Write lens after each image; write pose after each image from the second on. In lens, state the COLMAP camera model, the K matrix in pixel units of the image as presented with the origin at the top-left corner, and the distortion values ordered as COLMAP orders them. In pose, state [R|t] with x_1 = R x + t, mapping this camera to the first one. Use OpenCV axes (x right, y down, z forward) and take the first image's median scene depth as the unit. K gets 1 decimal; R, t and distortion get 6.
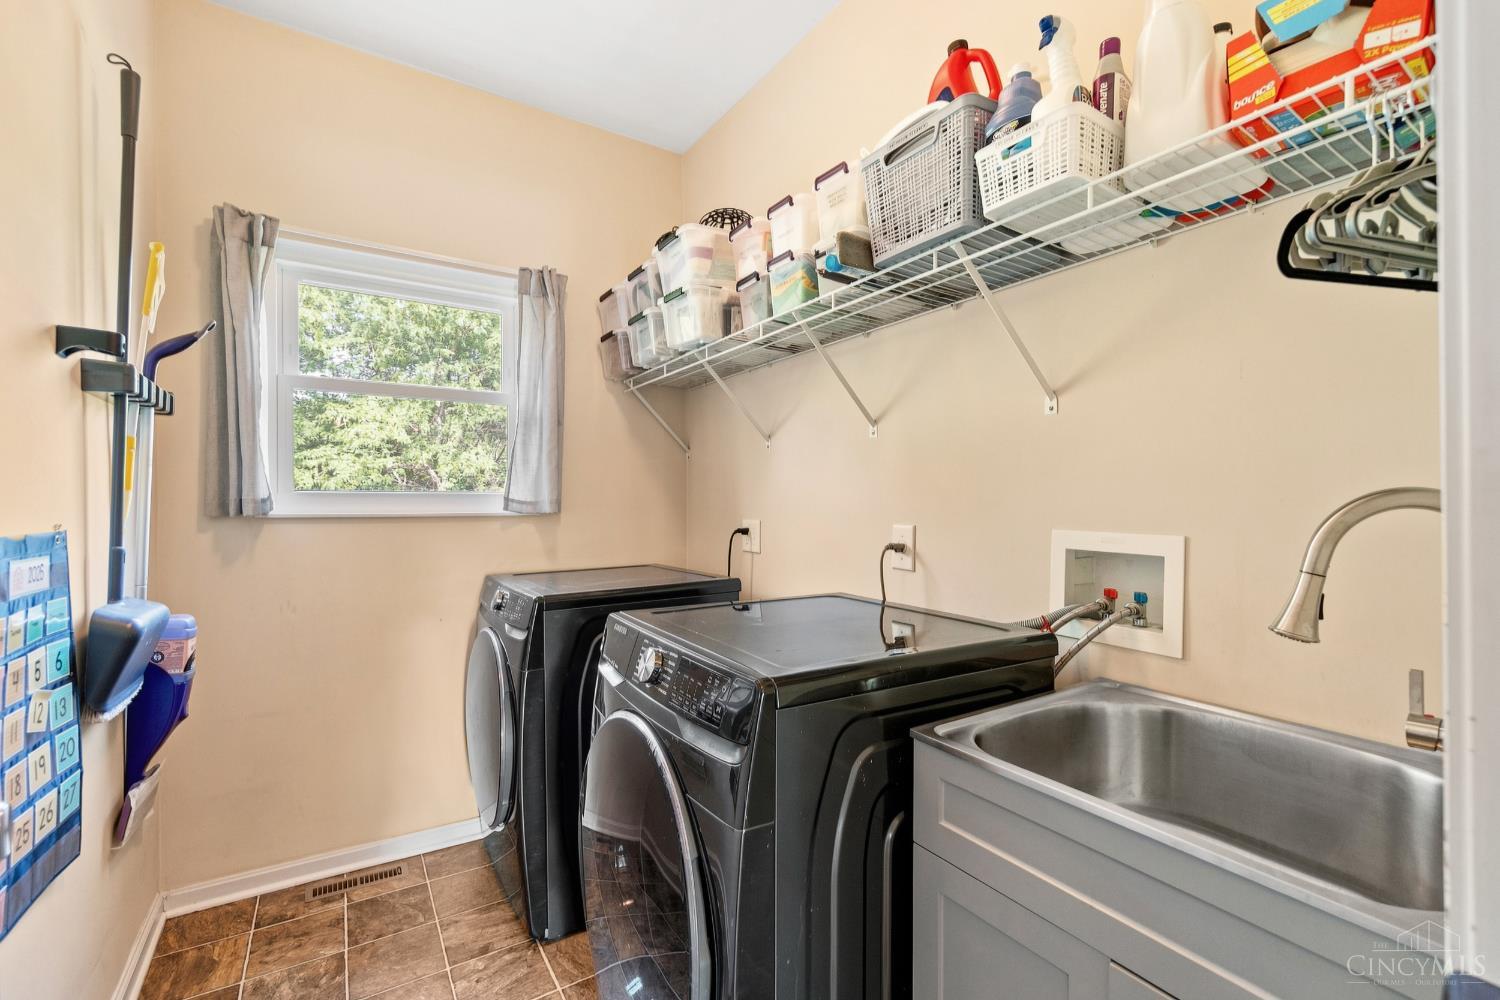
lens RADIAL K [[649.5, 0, 749.7], [0, 649.5, 502.1], [0, 0, 1]] dist [-0.001532, -0.000077]
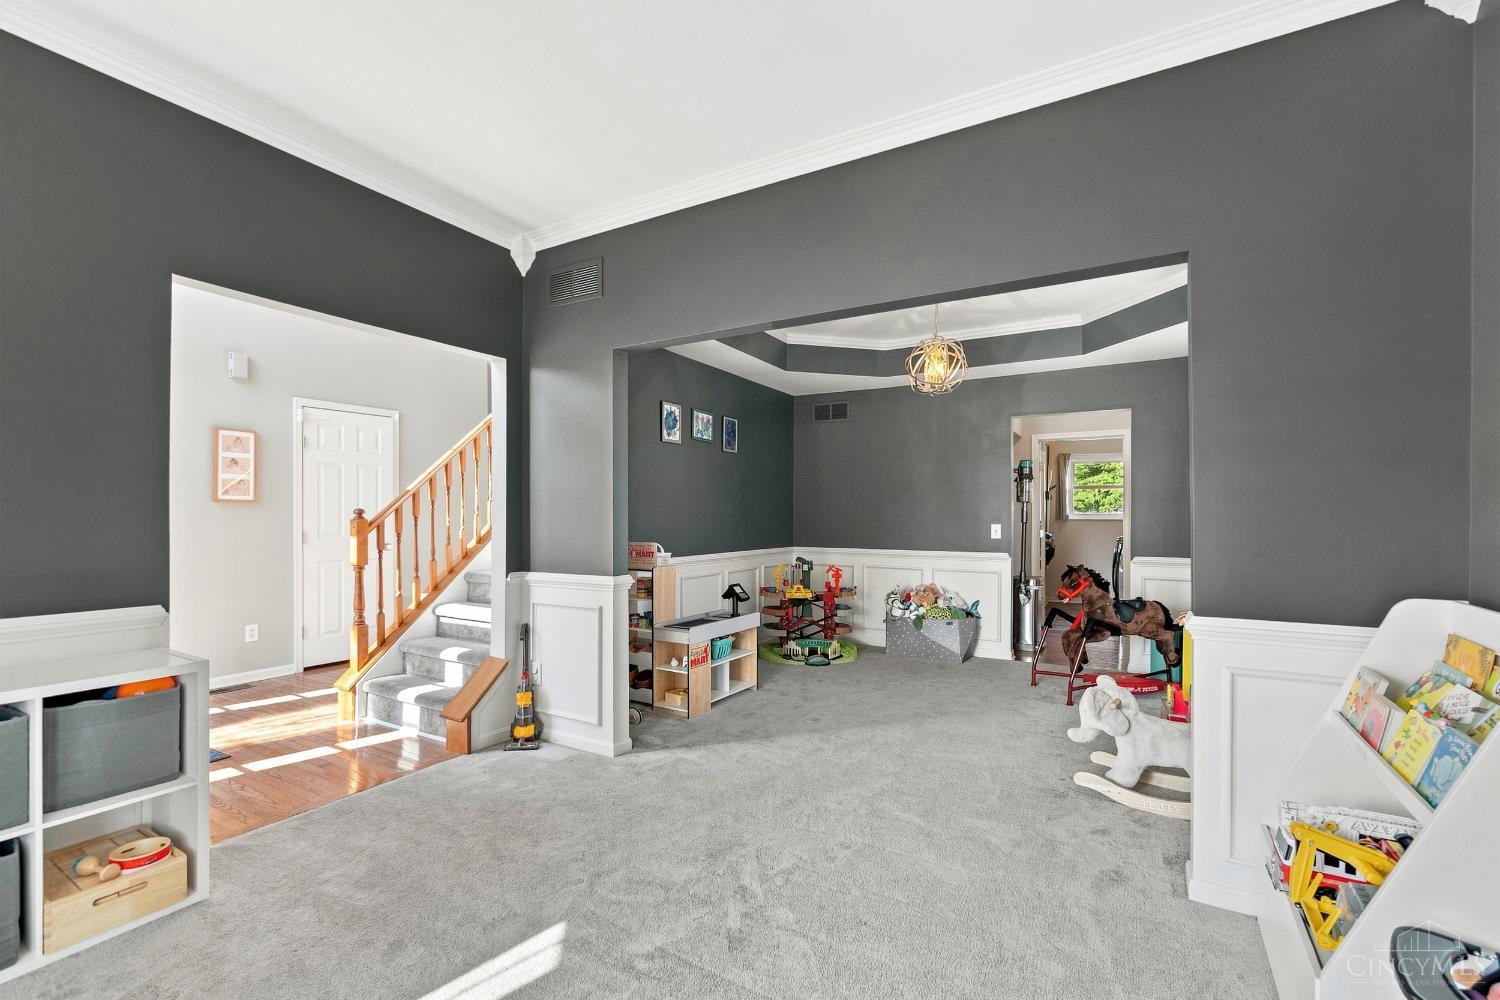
lens RADIAL K [[649.5, 0, 750.2], [0, 649.5, 508.9], [0, 0, 1]] dist [-0.001532, -0.000077]
pose [[0.463212, -0.001389, -0.886246, 2.054788], [-0.004445, 0.999983, -0.003890, -0.020875], [0.886236, 0.005742, 0.463198, -2.807010]]
